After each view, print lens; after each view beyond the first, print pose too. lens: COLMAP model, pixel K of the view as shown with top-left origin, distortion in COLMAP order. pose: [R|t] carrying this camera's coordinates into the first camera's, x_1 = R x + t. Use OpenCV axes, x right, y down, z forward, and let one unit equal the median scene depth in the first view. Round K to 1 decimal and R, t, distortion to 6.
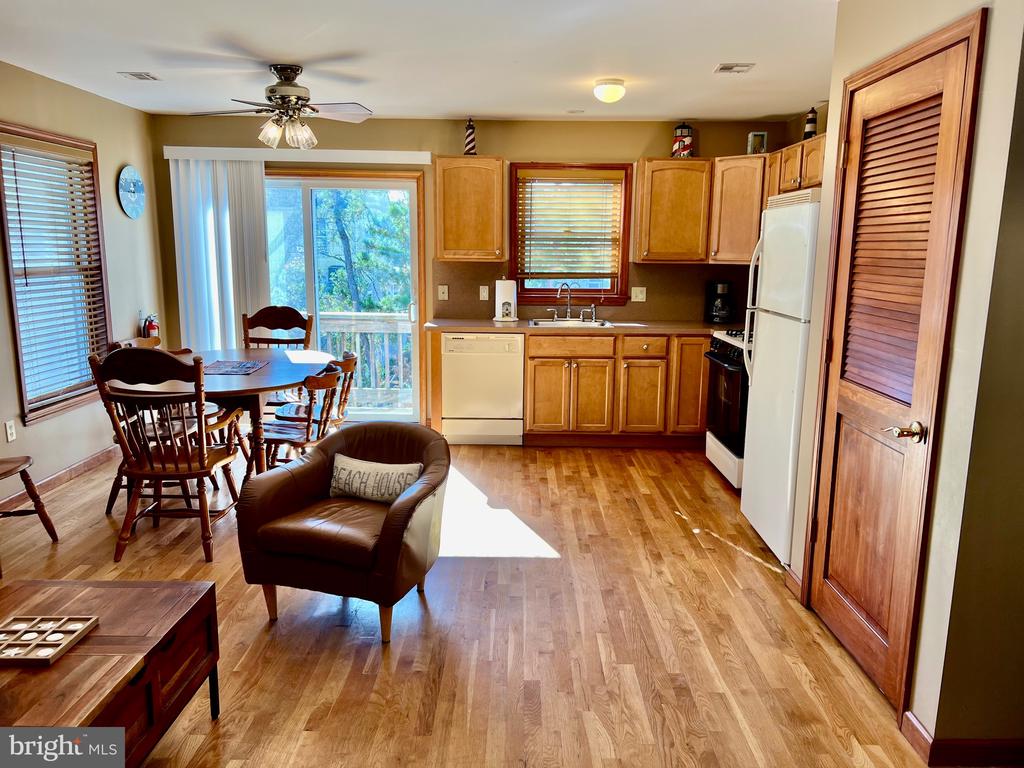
lens RADIAL K [[771.7, 0, 518.2], [0, 771.7, 390.9], [0, 0, 1]] dist [0.055419, -0.061069]
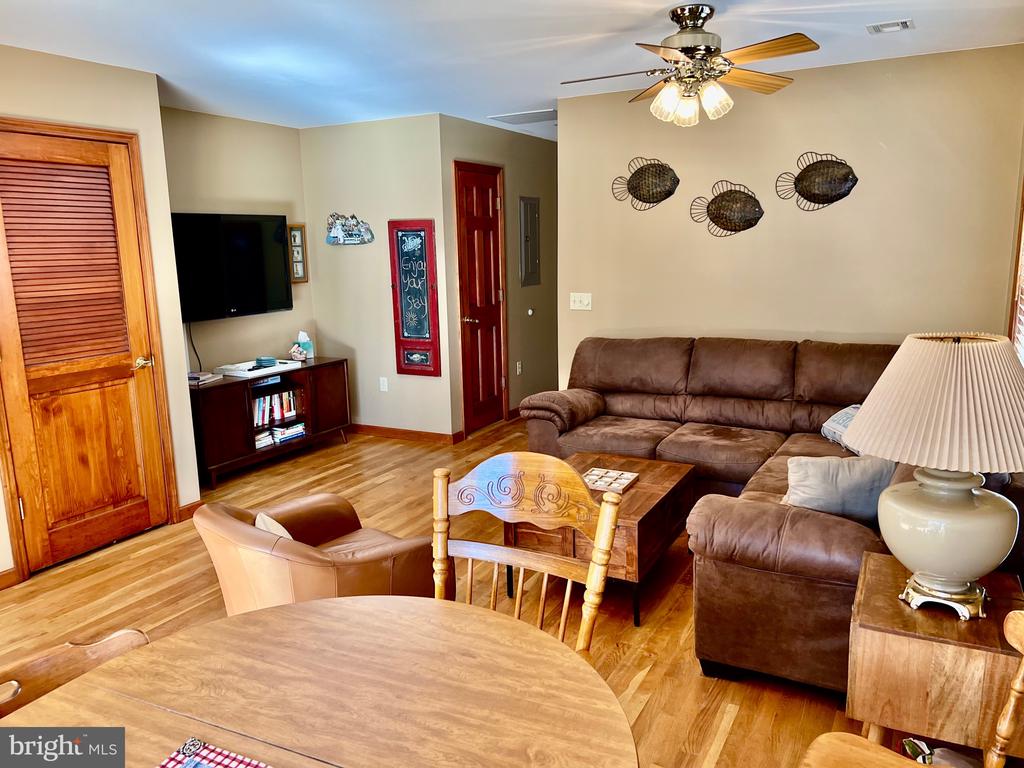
lens RADIAL K [[771.7, 0, 527.1], [0, 771.7, 391.2], [0, 0, 1]] dist [0.055419, -0.061069]
pose [[-0.885597, -0.086070, 0.456410, -0.576753], [0.091939, 0.930748, 0.353916, -0.232805], [-0.455264, 0.355388, -0.816354, 1.132516]]
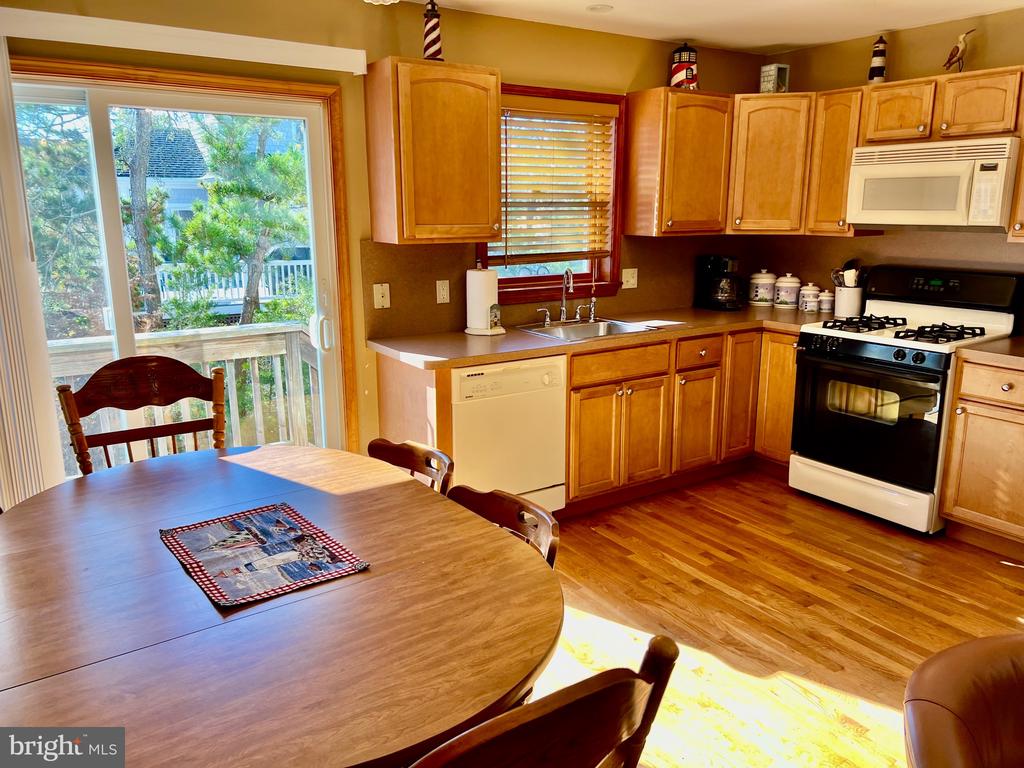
lens RADIAL K [[771.7, 0, 524.2], [0, 771.7, 379.3], [0, 0, 1]] dist [0.055419, -0.061069]
pose [[0.827048, -0.134007, 0.545925, -0.482359], [0.112137, 0.990980, 0.073372, -0.134896], [-0.550833, 0.000537, 0.834615, 0.626655]]
